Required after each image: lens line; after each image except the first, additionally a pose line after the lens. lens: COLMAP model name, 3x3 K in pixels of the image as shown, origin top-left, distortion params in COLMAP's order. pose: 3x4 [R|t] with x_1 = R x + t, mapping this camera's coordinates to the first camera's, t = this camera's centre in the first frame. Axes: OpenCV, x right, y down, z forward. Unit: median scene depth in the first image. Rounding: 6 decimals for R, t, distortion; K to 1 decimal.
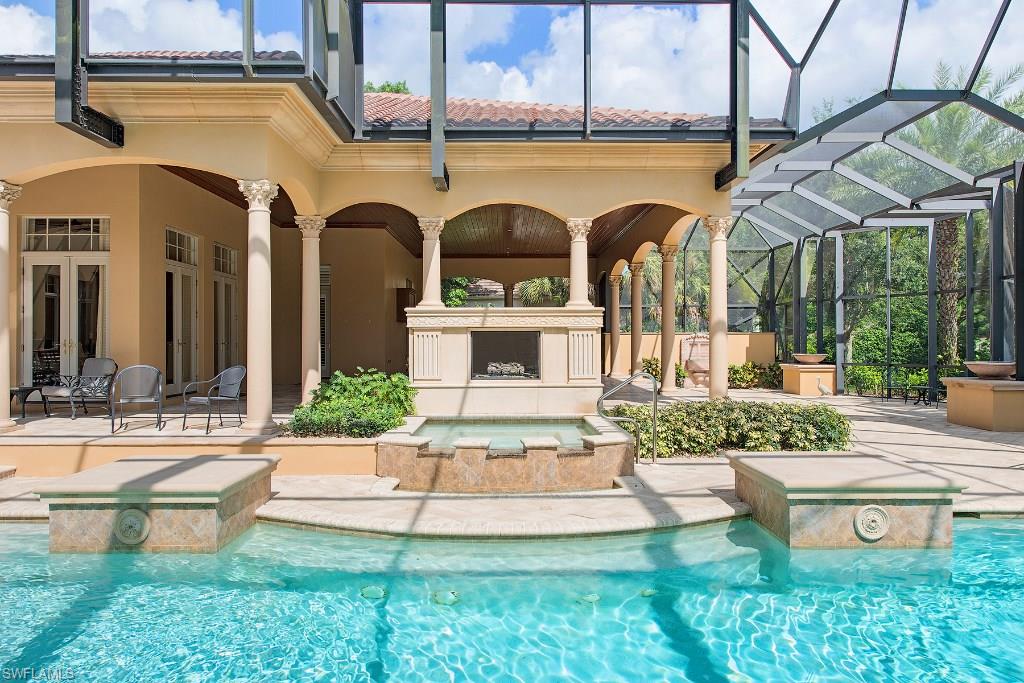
lens RADIAL K [[683.1, 0, 512.0], [0, 683.1, 339.9], [0, 0, 1]] dist [0.002918, -0.005339]
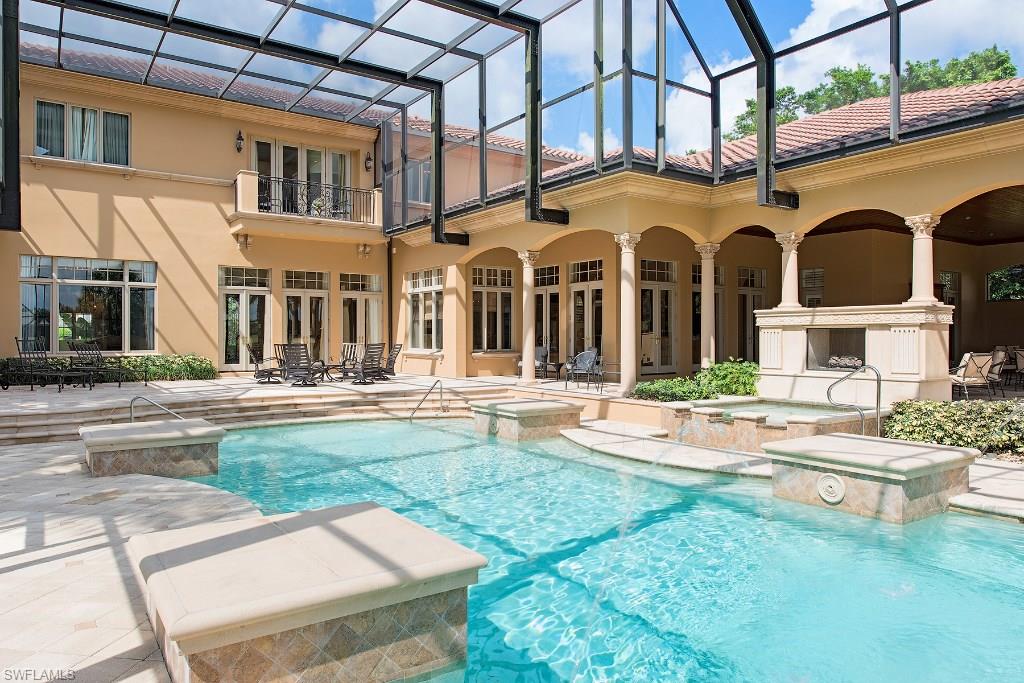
lens RADIAL K [[683.1, 0, 510.4], [0, 683.1, 340.8], [0, 0, 1]] dist [0.002918, -0.005339]
pose [[0.559351, 0.005583, -0.828912, 0.627889], [-0.000174, 0.999978, 0.006618, 0.000806], [0.828931, -0.003558, 0.559340, -0.069659]]
